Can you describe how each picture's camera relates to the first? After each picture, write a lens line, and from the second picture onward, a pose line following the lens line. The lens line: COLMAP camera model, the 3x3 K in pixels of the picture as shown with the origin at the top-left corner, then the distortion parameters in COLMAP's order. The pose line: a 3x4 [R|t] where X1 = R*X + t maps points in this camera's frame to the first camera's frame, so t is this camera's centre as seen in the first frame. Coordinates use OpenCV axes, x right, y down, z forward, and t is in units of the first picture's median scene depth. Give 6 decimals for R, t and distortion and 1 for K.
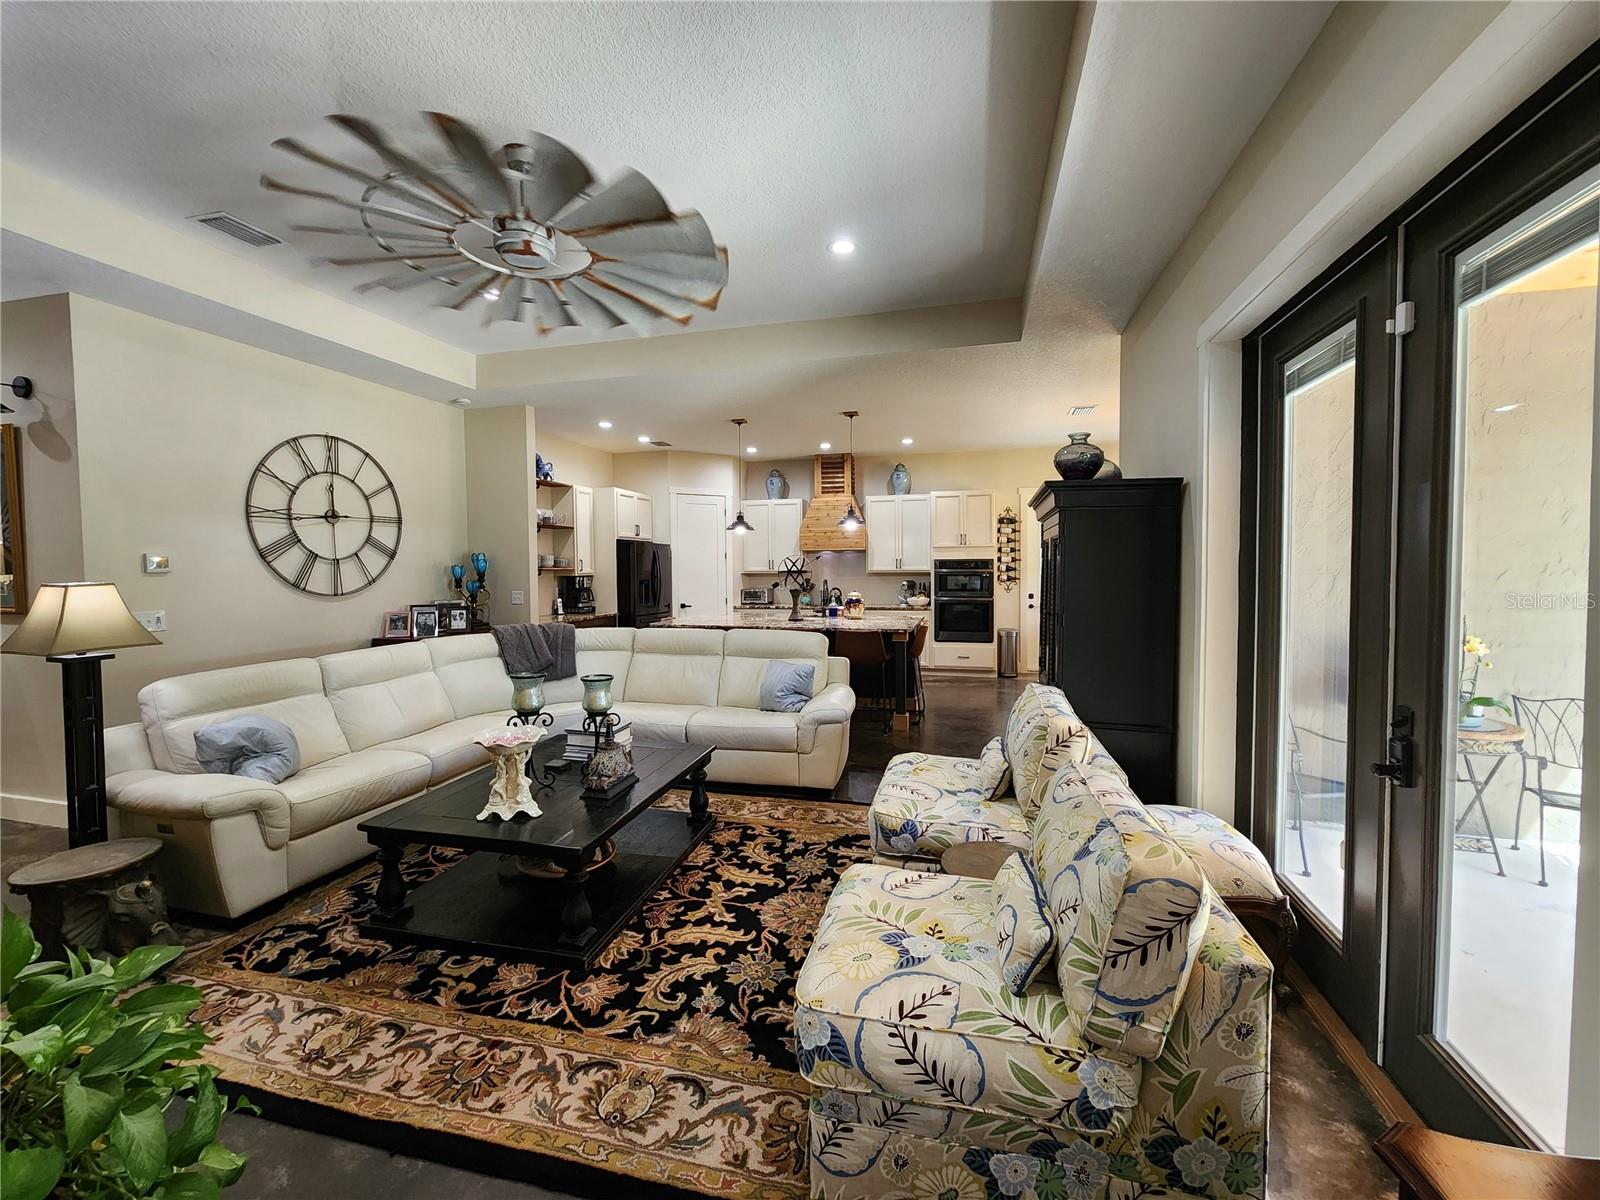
lens RADIAL K [[651.3, 0, 802.4], [0, 651.3, 587.5], [0, 0, 1]] dist [0.000665, 0.000618]
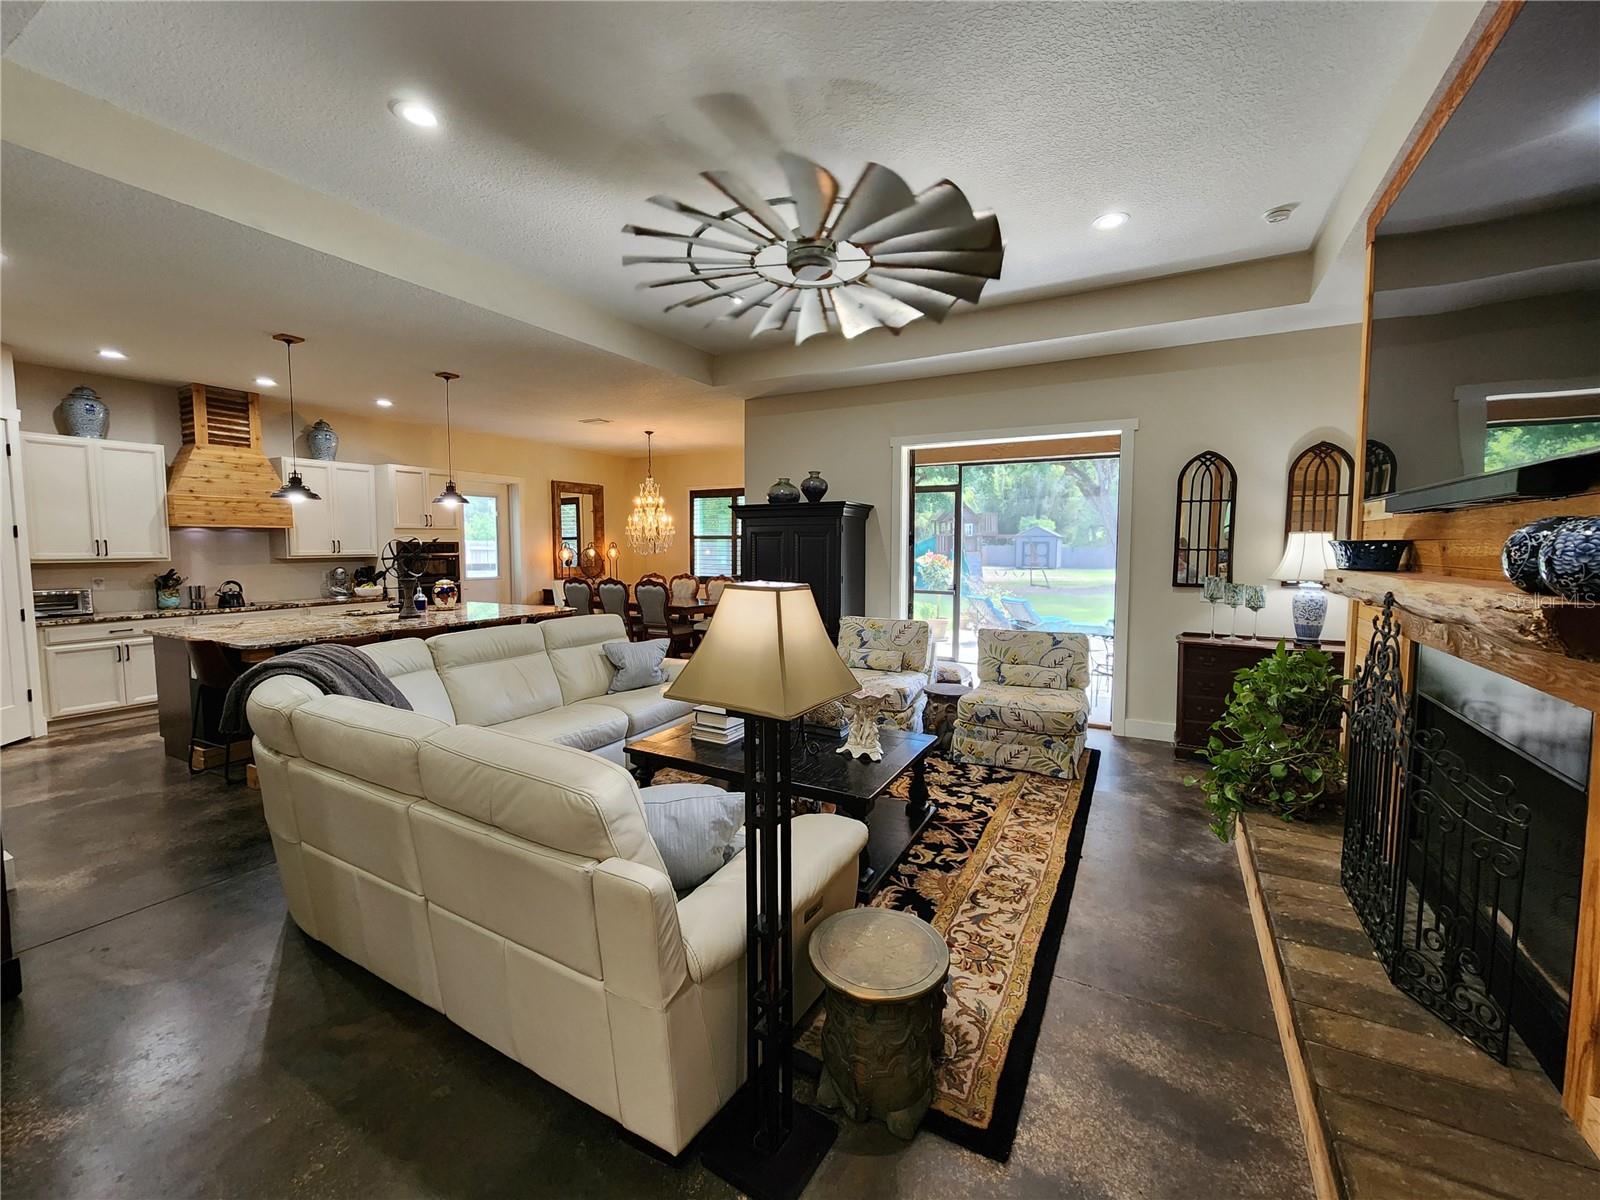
lens RADIAL K [[651.3, 0, 797.7], [0, 651.3, 588.0], [0, 0, 1]] dist [0.000665, 0.000618]
pose [[0.252212, -0.060233, 0.965796, -0.872076], [0.032963, 0.998016, 0.053634, -0.017325], [-0.967110, 0.018309, 0.253697, 0.430705]]
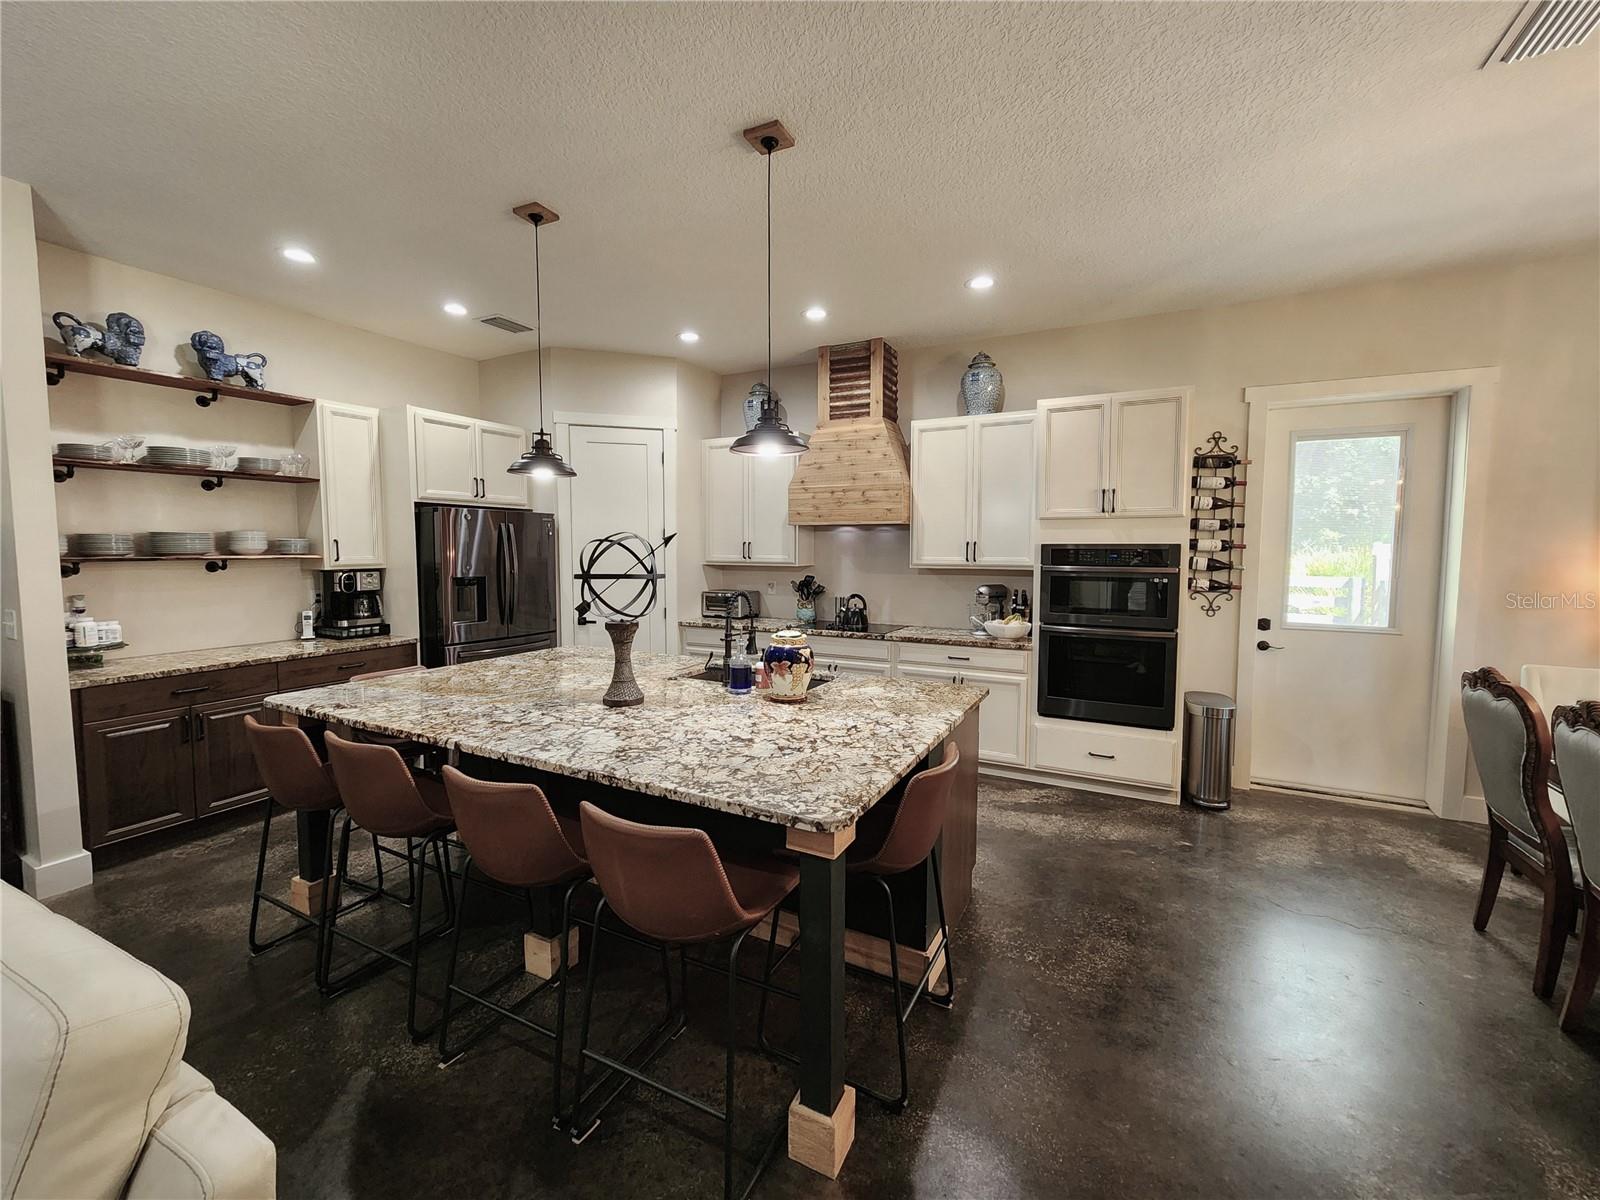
lens RADIAL K [[651.3, 0, 796.0], [0, 651.3, 591.1], [0, 0, 1]] dist [0.000665, 0.000618]
pose [[0.974633, 0.024197, -0.222498, 0.228199], [-0.015912, 0.999114, 0.038952, -0.041517], [0.223244, -0.034423, 0.974155, 0.844093]]
